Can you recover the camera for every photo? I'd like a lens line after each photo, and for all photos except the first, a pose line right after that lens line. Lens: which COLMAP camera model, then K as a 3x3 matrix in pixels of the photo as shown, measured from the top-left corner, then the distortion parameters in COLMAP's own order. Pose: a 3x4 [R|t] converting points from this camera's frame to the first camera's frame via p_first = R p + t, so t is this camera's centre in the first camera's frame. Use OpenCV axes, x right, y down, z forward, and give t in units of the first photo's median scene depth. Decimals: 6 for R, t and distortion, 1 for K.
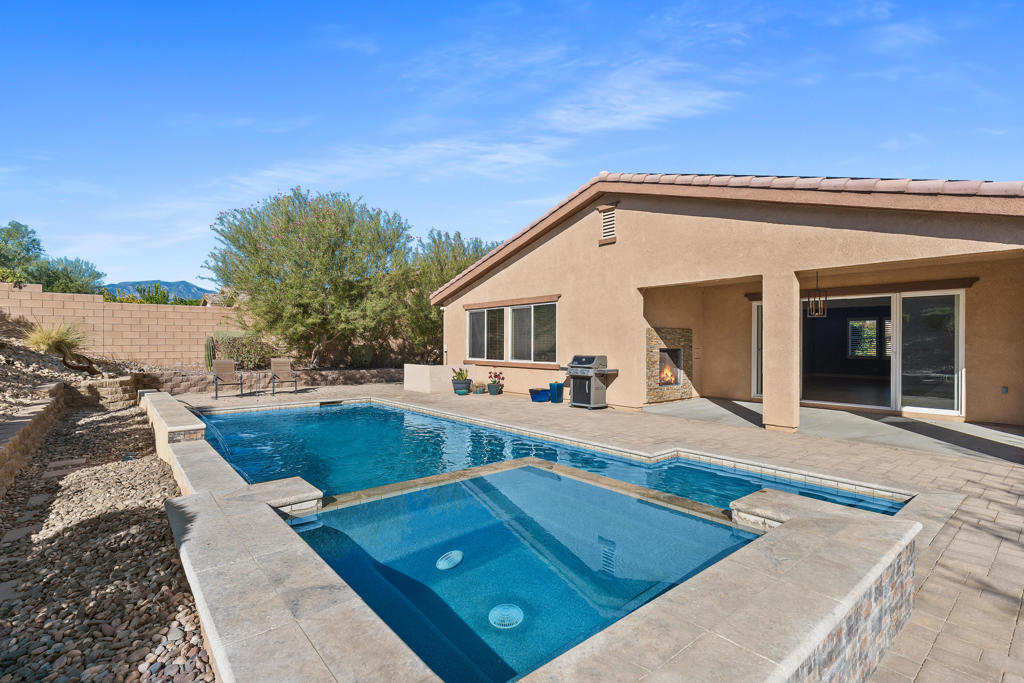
lens RADIAL K [[472.6, 0, 512.0], [0, 472.6, 341.5], [0, 0, 1]] dist [0.010475, -0.000212]
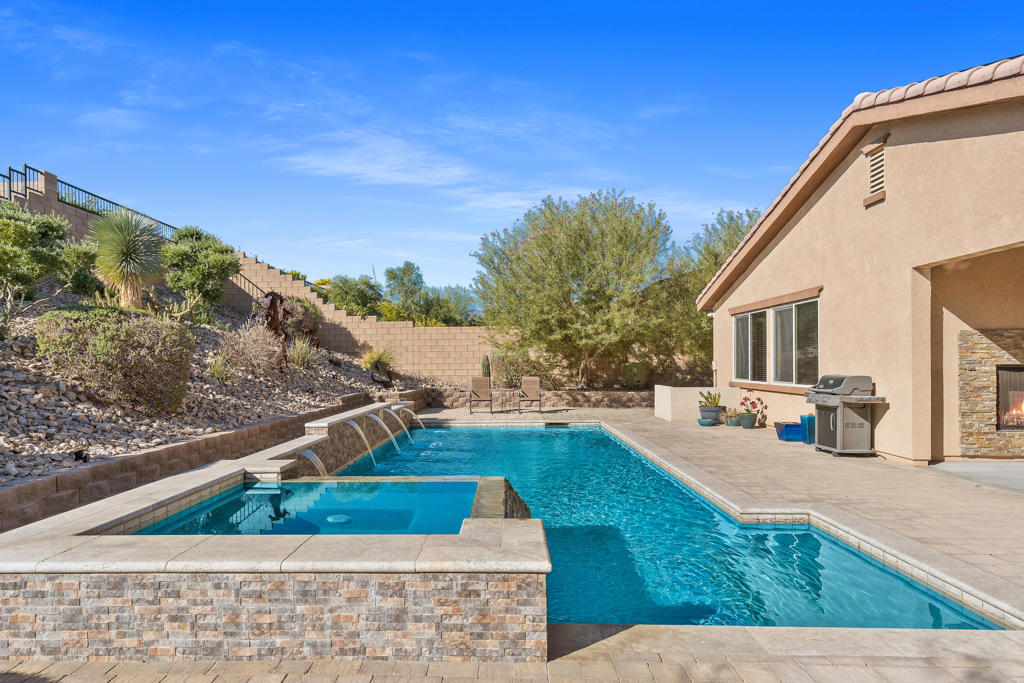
lens RADIAL K [[602.7, 0, 491.4], [0, 602.7, 363.5], [0, 0, 1]] dist [0.006743, 0.000601]
pose [[0.743701, -0.004975, -0.668494, 0.300855], [0.010309, 0.999939, 0.004028, 0.003198], [0.668433, -0.009887, 0.743707, 0.026945]]
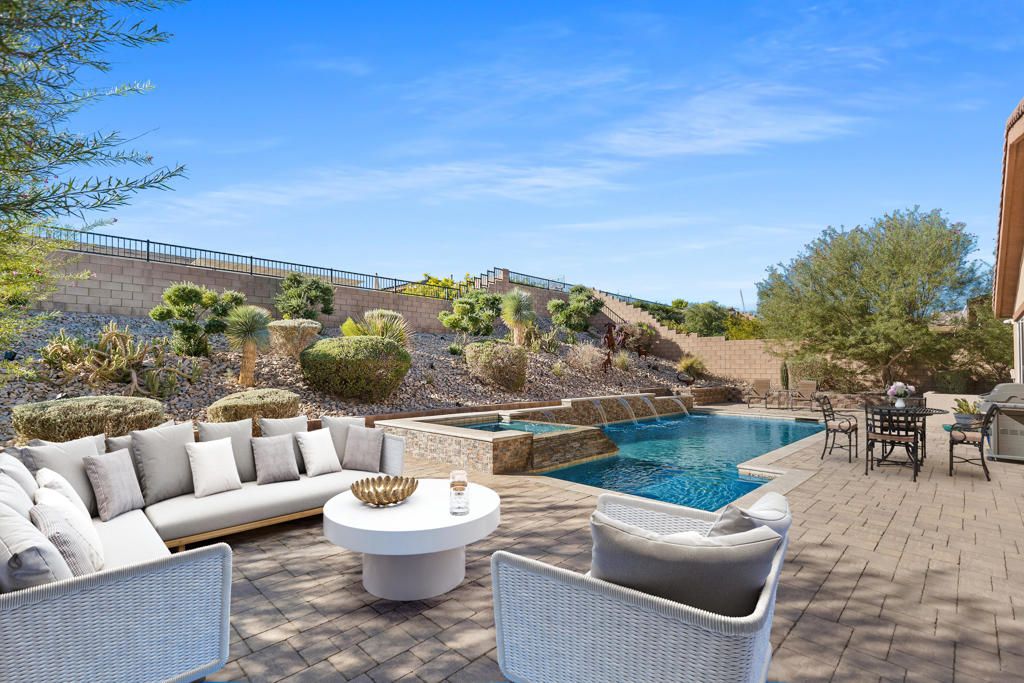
lens RADIAL K [[473.4, 0, 512.0], [0, 473.4, 341.5], [0, 0, 1]] dist [0.022450, 0.000222]
pose [[0.100075, -0.054401, -0.993492, 0.655039], [0.001091, 0.998510, -0.054566, 0.004288], [0.994979, 0.004376, 0.099985, 0.173278]]
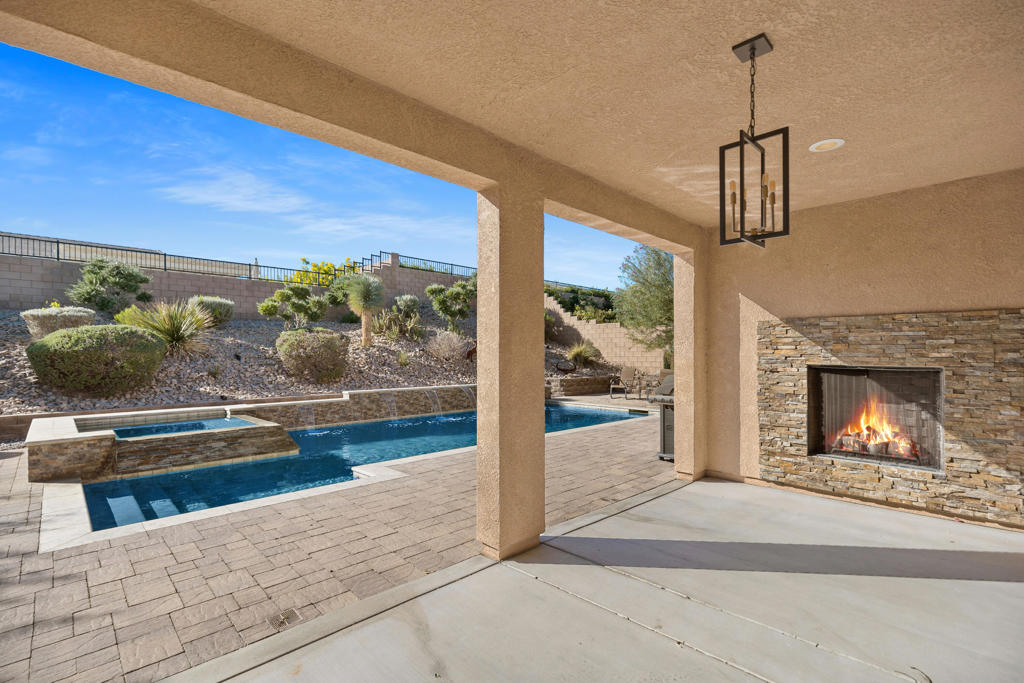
lens RADIAL K [[481.1, 0, 509.6], [0, 481.1, 350.8], [0, 0, 1]] dist [0.019472, -0.000029]
pose [[0.075174, -0.010148, -0.997119, 0.636355], [0.007460, 0.999926, -0.009614, 0.003052], [0.997143, -0.006716, 0.075244, 0.598821]]
